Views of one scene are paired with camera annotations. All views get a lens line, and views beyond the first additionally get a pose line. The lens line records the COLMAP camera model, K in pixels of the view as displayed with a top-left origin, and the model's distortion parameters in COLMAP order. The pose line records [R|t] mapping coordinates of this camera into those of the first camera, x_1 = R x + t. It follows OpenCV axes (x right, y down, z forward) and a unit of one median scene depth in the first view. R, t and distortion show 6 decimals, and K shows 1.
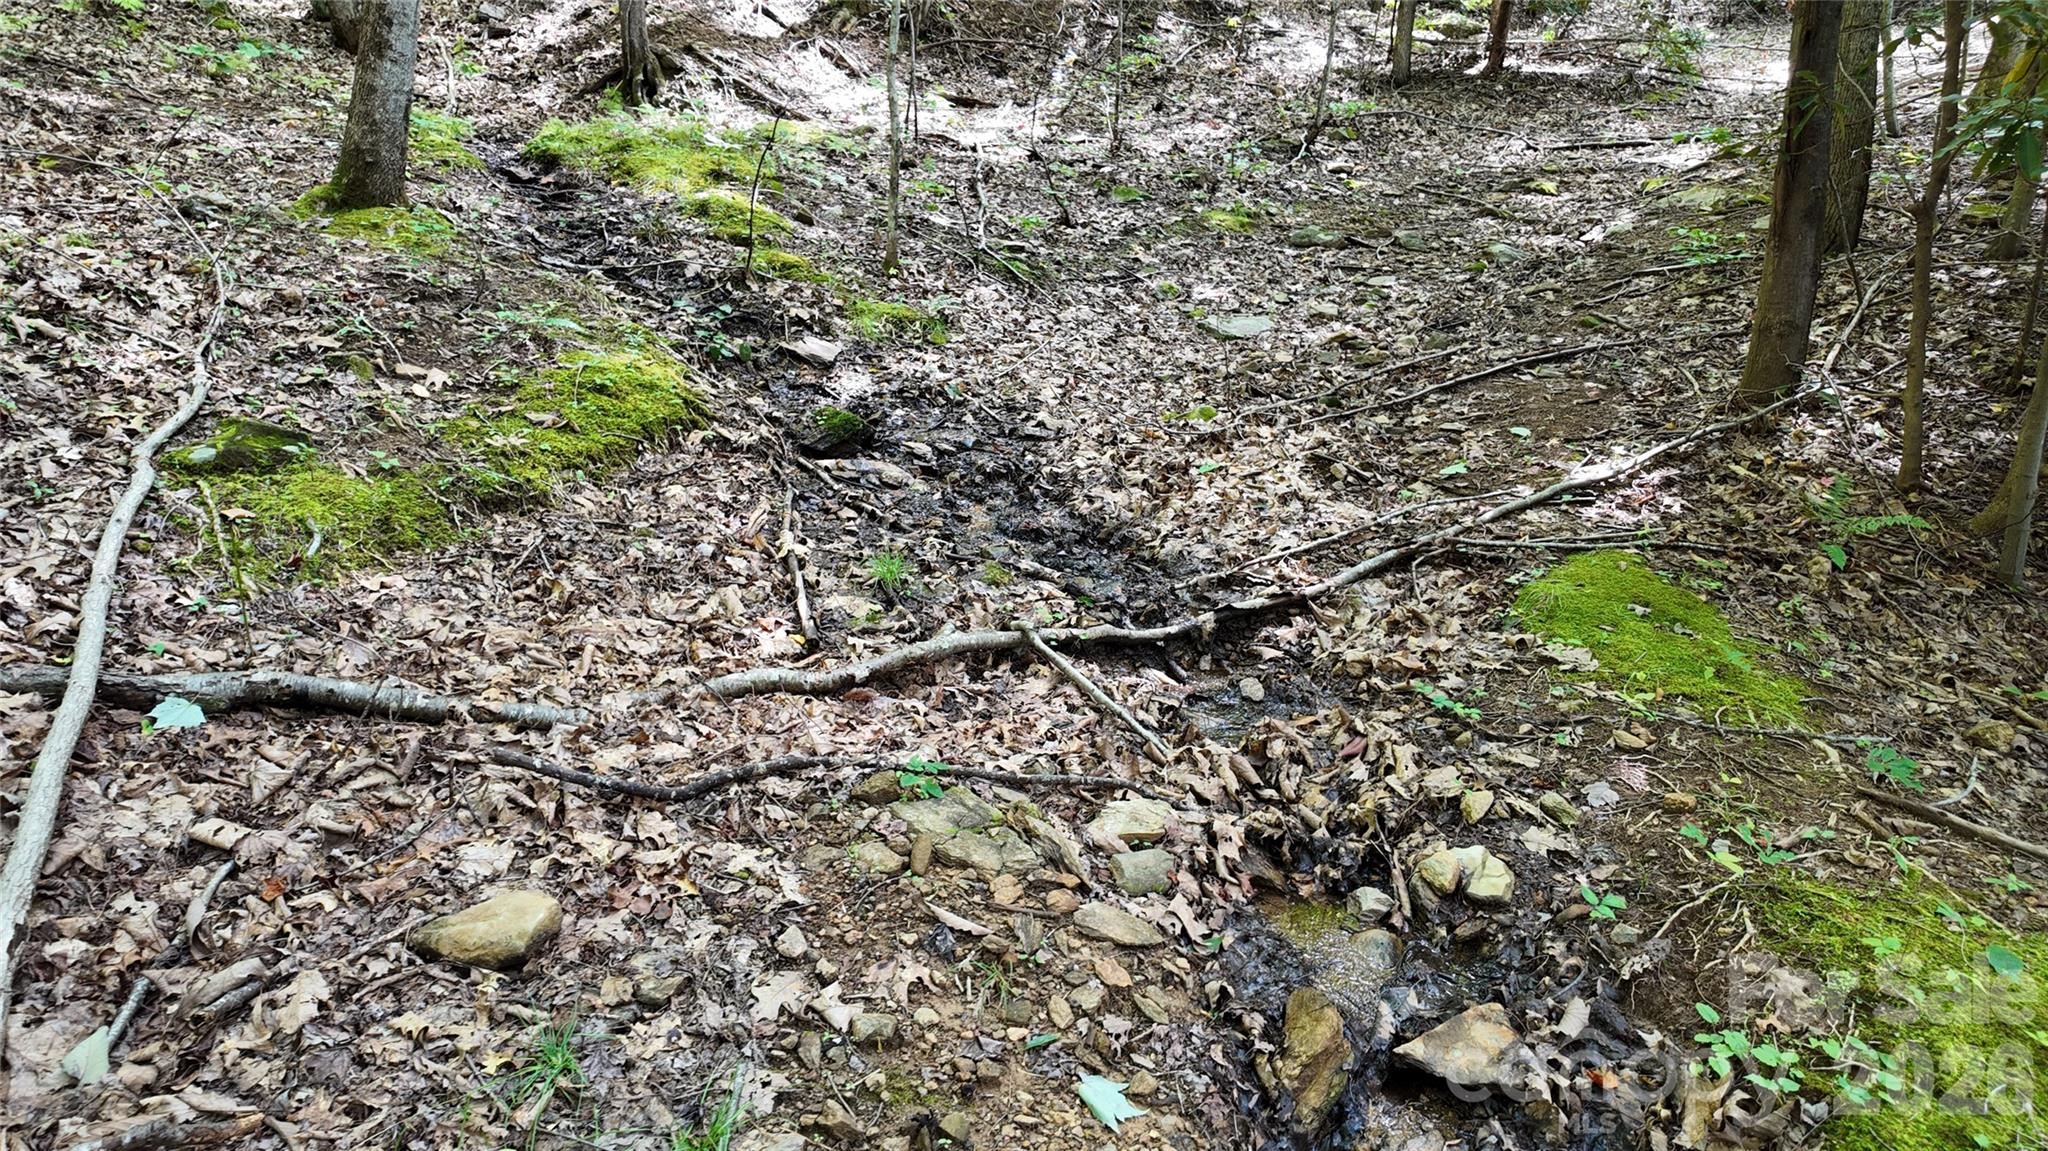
lens RADIAL K [[1172.8, 0, 1018.1], [0, 1172.8, 582.9], [0, 0, 1]] dist [0.065918, -0.091376]
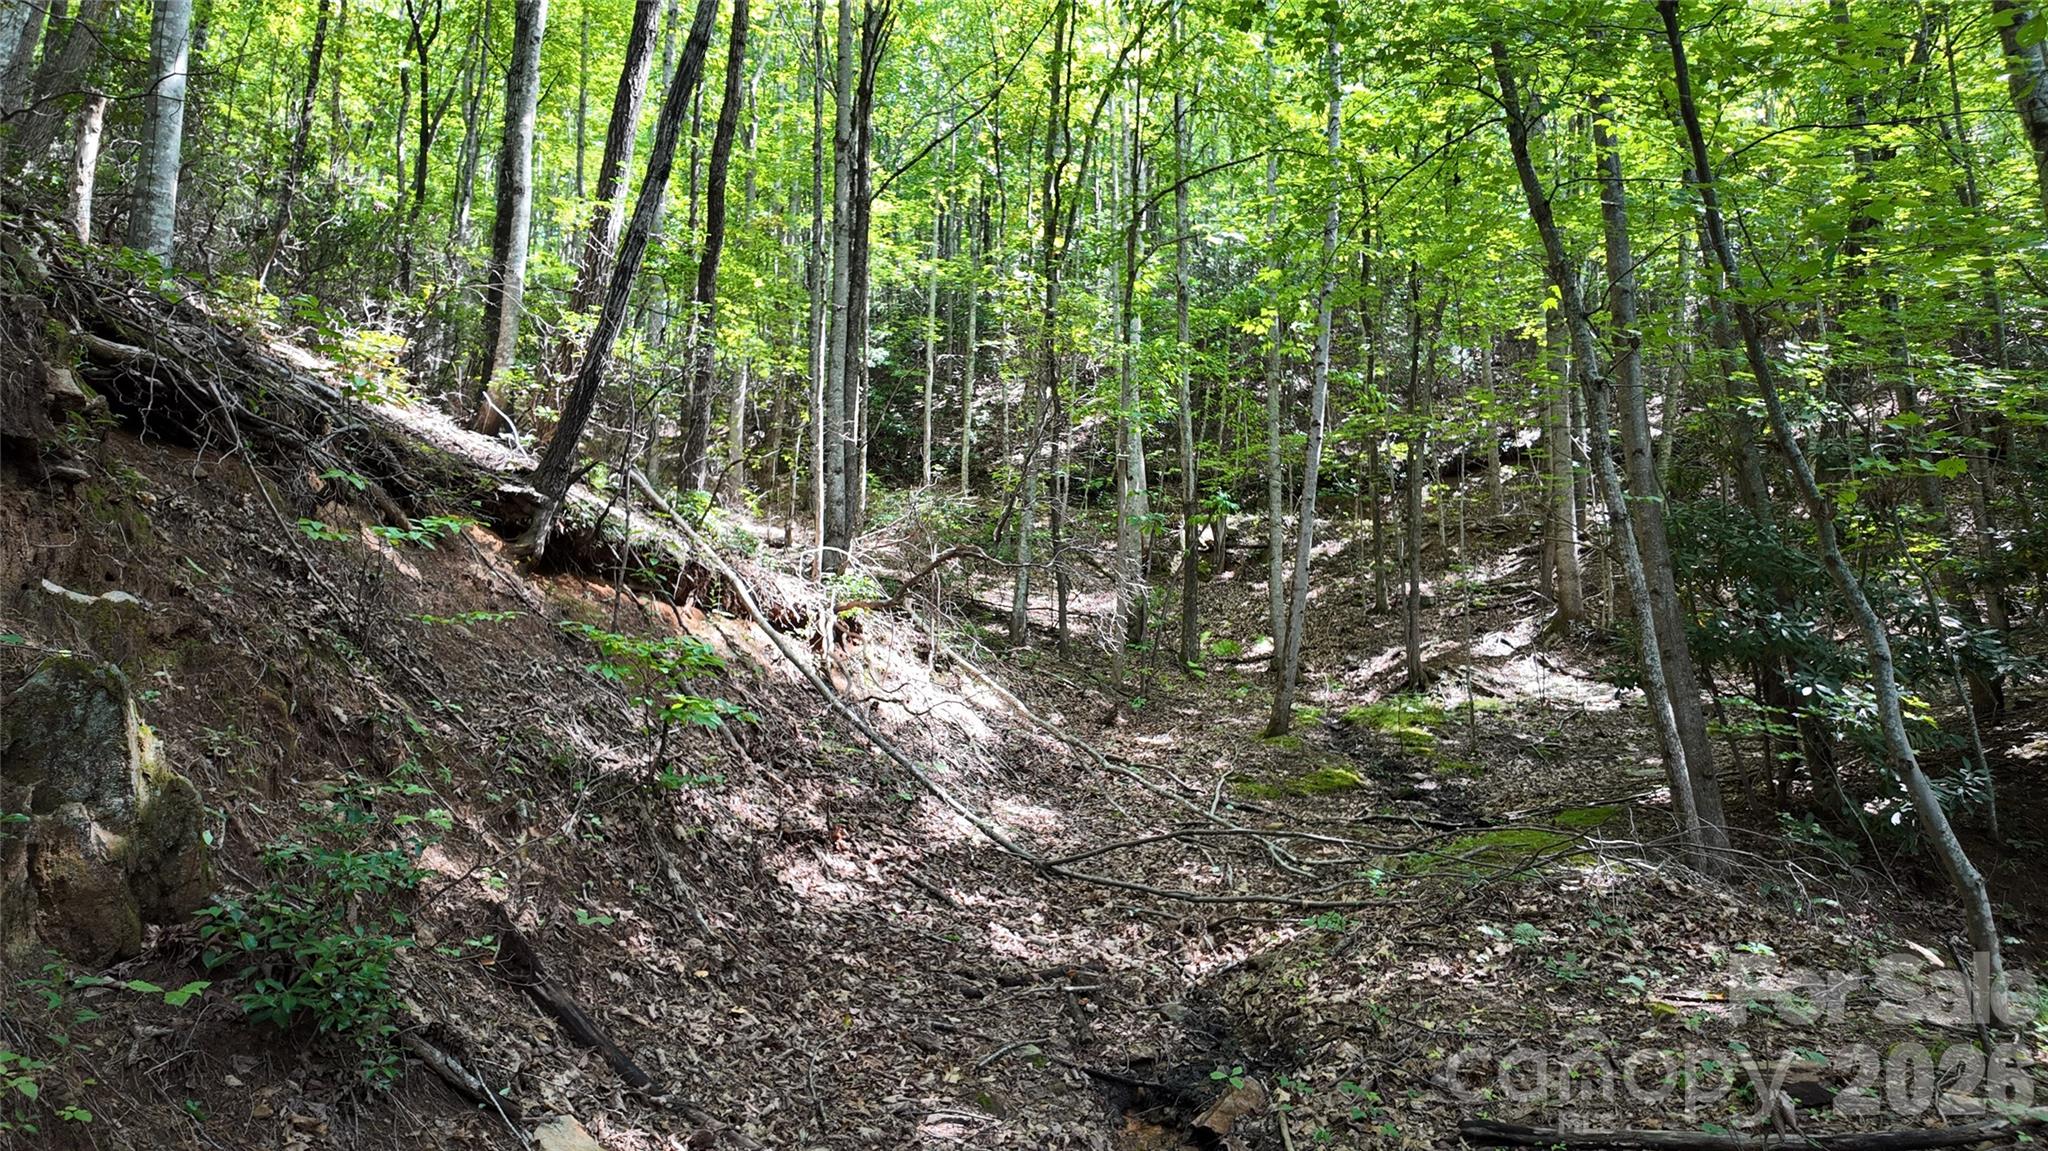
lens RADIAL K [[1172.8, 0, 1018.1], [0, 1172.8, 582.9], [0, 0, 1]] dist [0.065918, -0.091376]
pose [[0.752172, -0.139685, -0.643992, 0.904351], [-0.174525, 0.900150, -0.399088, 0.615512], [0.635436, 0.412575, 0.652689, -1.477411]]
